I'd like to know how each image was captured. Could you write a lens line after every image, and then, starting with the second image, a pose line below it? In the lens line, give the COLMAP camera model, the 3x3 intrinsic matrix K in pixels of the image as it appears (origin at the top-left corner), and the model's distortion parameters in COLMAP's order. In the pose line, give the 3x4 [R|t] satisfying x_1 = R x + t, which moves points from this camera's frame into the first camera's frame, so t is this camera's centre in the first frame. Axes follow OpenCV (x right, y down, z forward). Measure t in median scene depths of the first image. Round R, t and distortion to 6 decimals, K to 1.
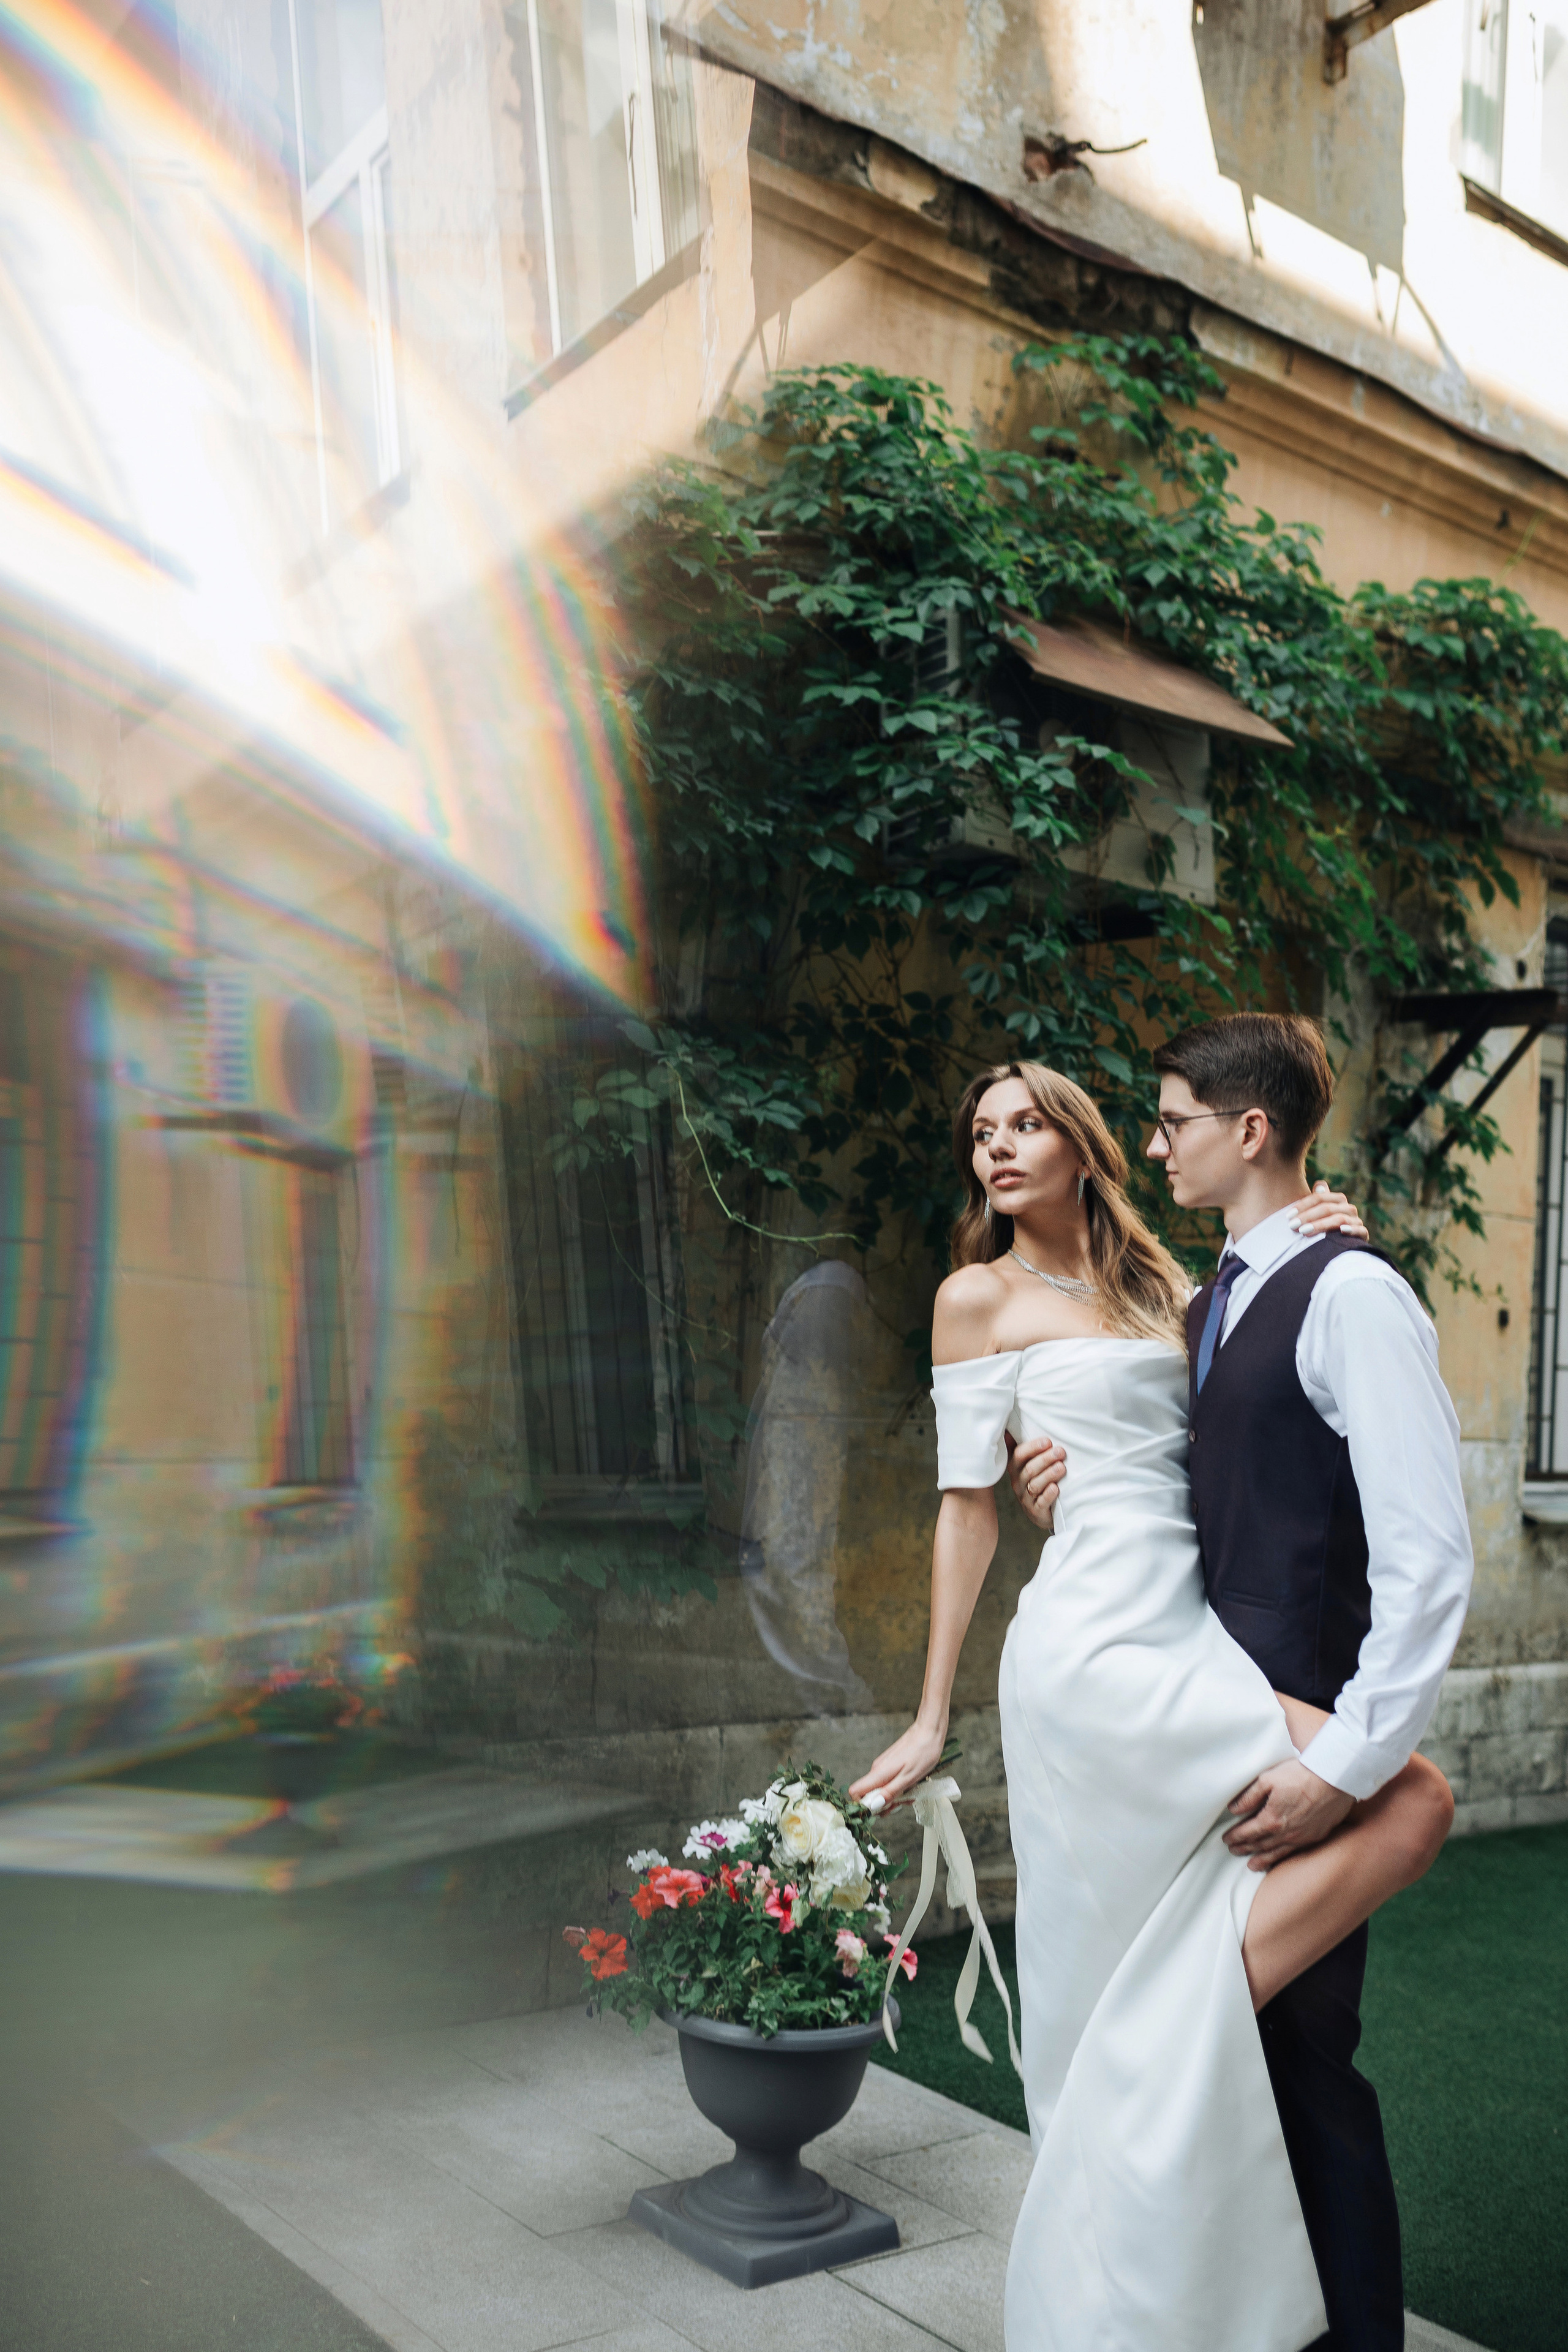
lens RADIAL K [[2414.8, 0, 784.0], [0, 2414.8, 1176.0], [0, 0, 1]] dist [0.087370, -0.153303]
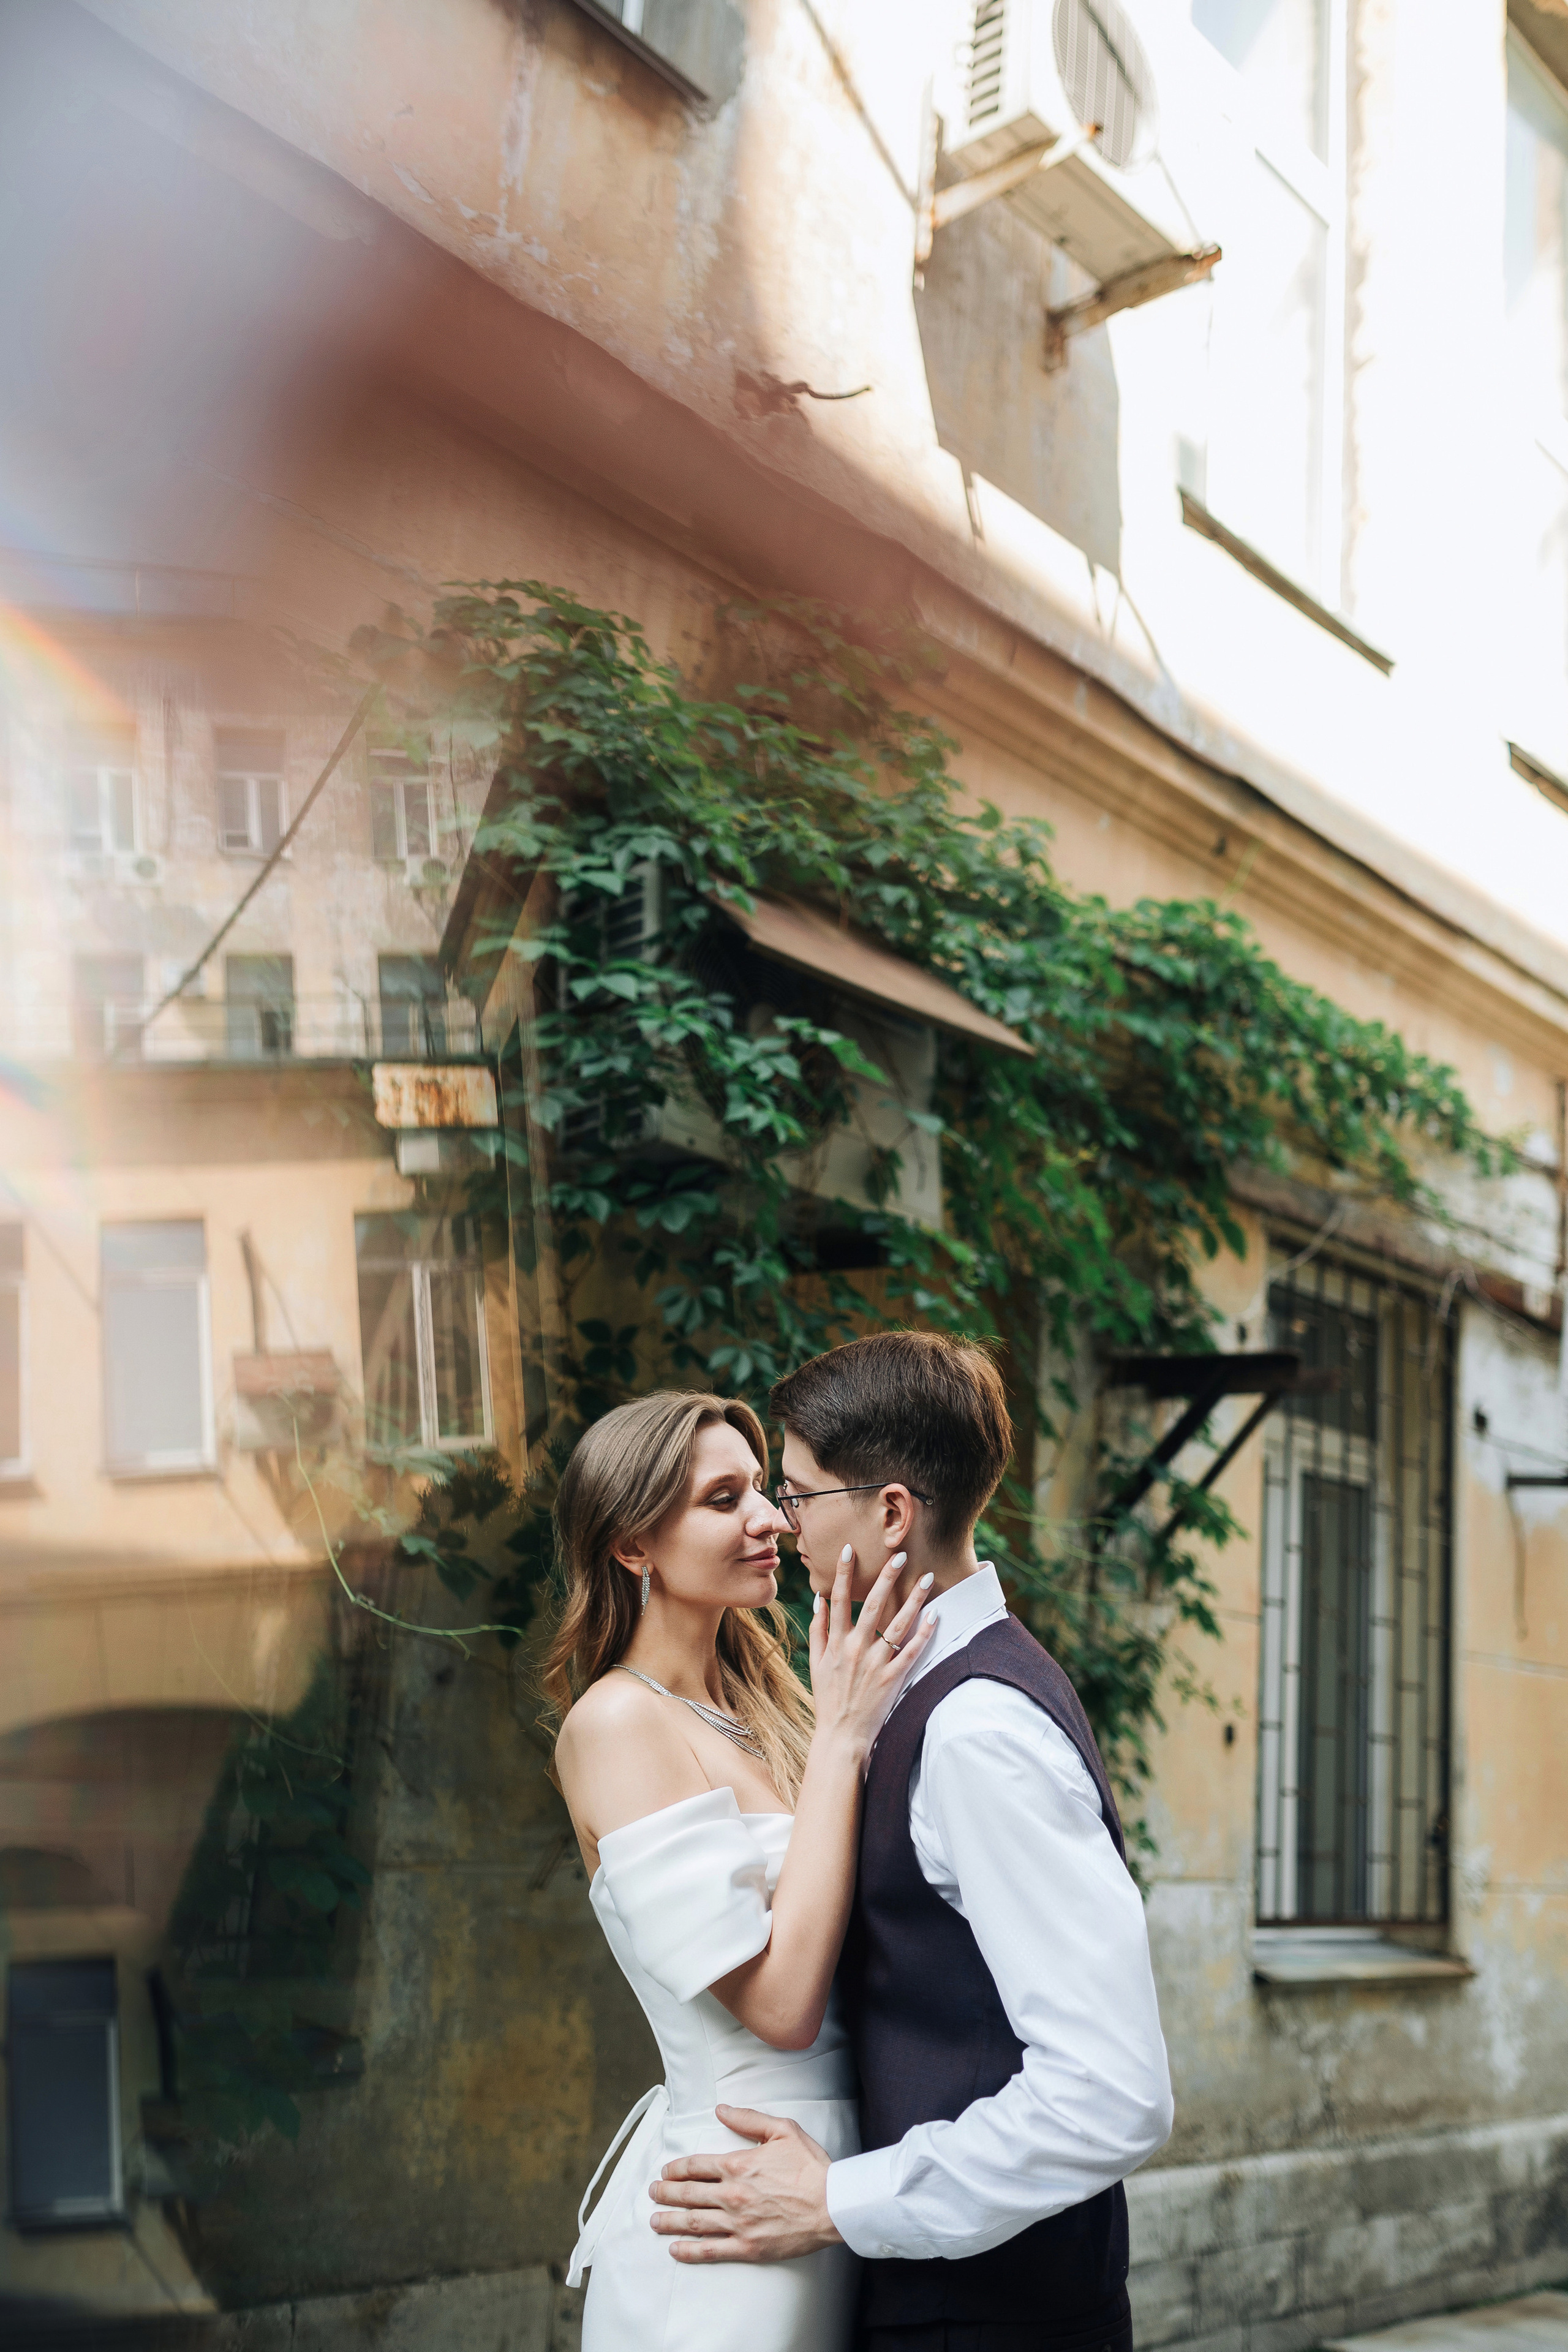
lens RADIAL K [[2414.8, 0, 784.0], [0, 2414.8, 1176.0], [0, 0, 1]] dist [0.087370, -0.153303]
pose [[0.984125, 0.049223, 0.170515, -0.020420], [-0.022313, 0.987462, -0.156274, 0.001093], [-0.176070, 0.149989, 0.972884, 0.177840]]
